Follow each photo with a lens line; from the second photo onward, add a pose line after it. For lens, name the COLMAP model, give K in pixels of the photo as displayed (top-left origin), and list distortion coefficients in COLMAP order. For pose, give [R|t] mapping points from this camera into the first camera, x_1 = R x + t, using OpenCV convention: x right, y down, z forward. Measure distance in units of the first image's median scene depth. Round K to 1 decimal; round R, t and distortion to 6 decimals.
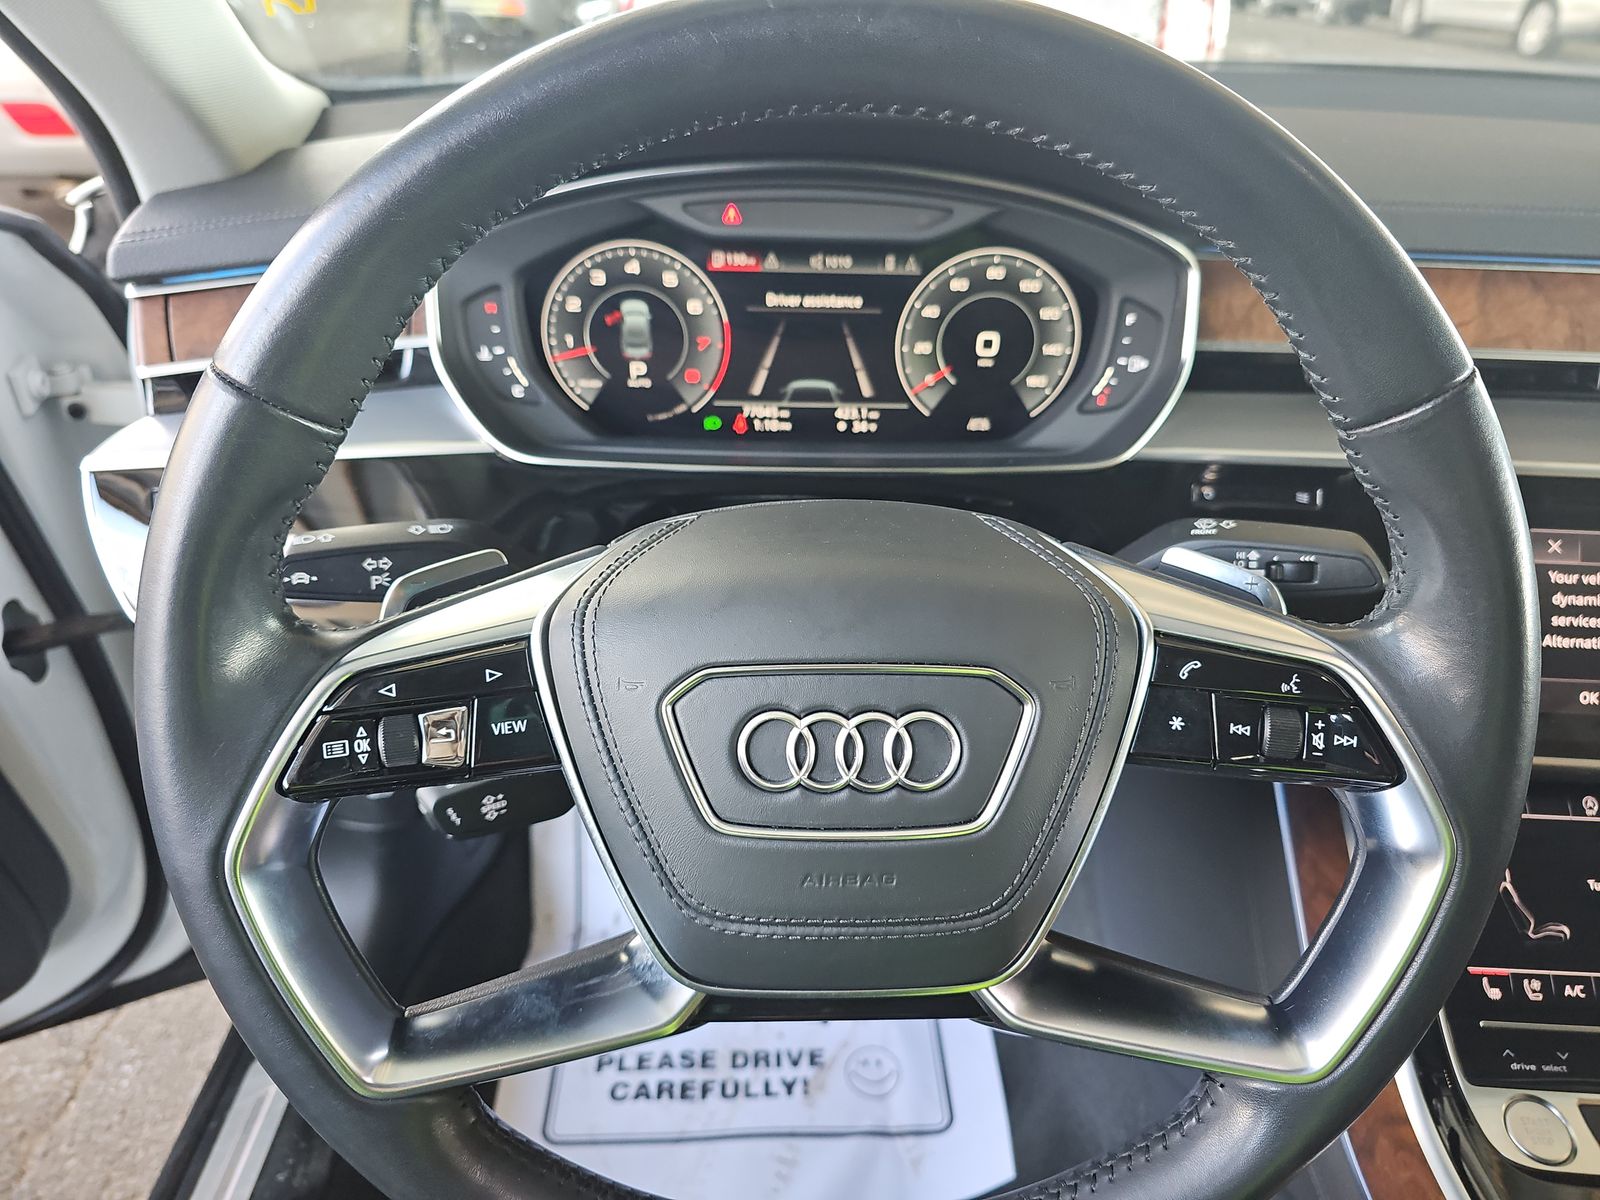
lens RADIAL K [[1062.2, 0, 798.1], [0, 1062.2, 604.5], [0, 0, 1]] dist [0.036759, -0.026003]
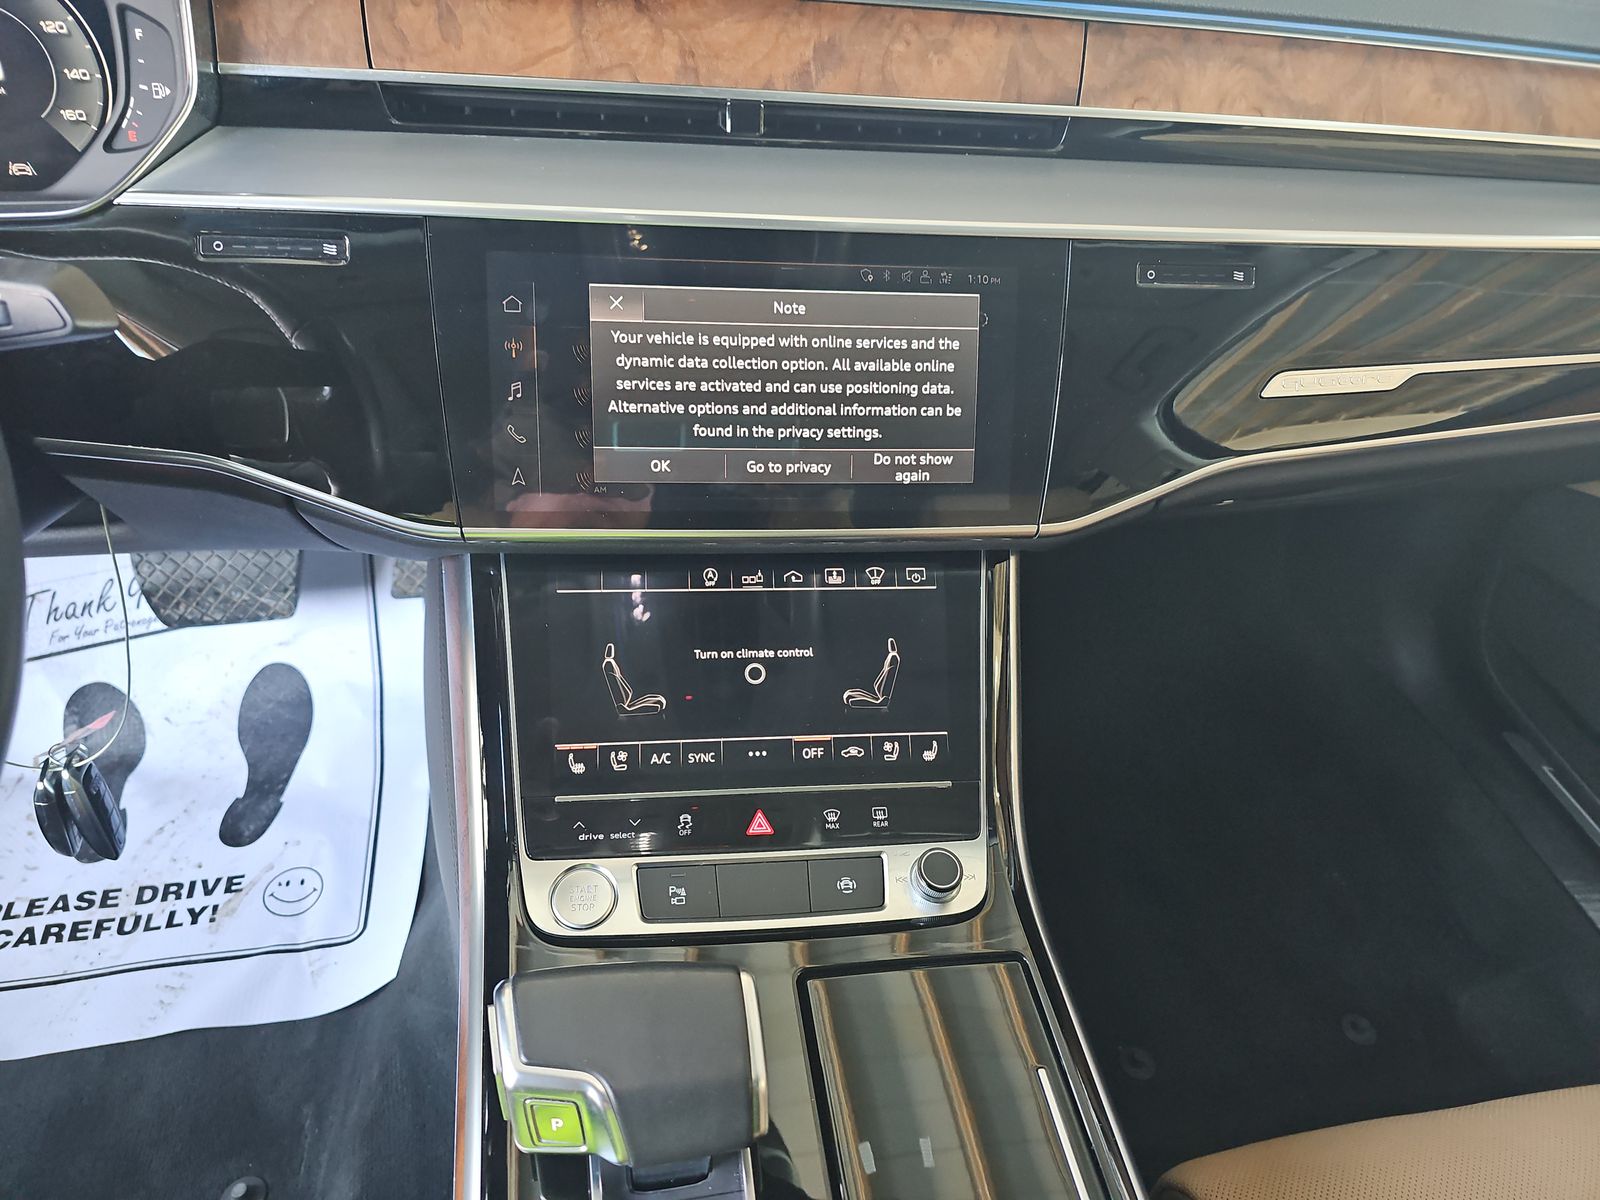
lens RADIAL K [[1062.2, 0, 801.3], [0, 1062.2, 593.9], [0, 0, 1]] dist [0.036759, -0.026003]
pose [[0.987242, -0.060846, 0.147146, 0.642767], [0.036405, 0.985885, 0.163419, 0.044648], [-0.155012, -0.155977, 0.975522, 0.030311]]
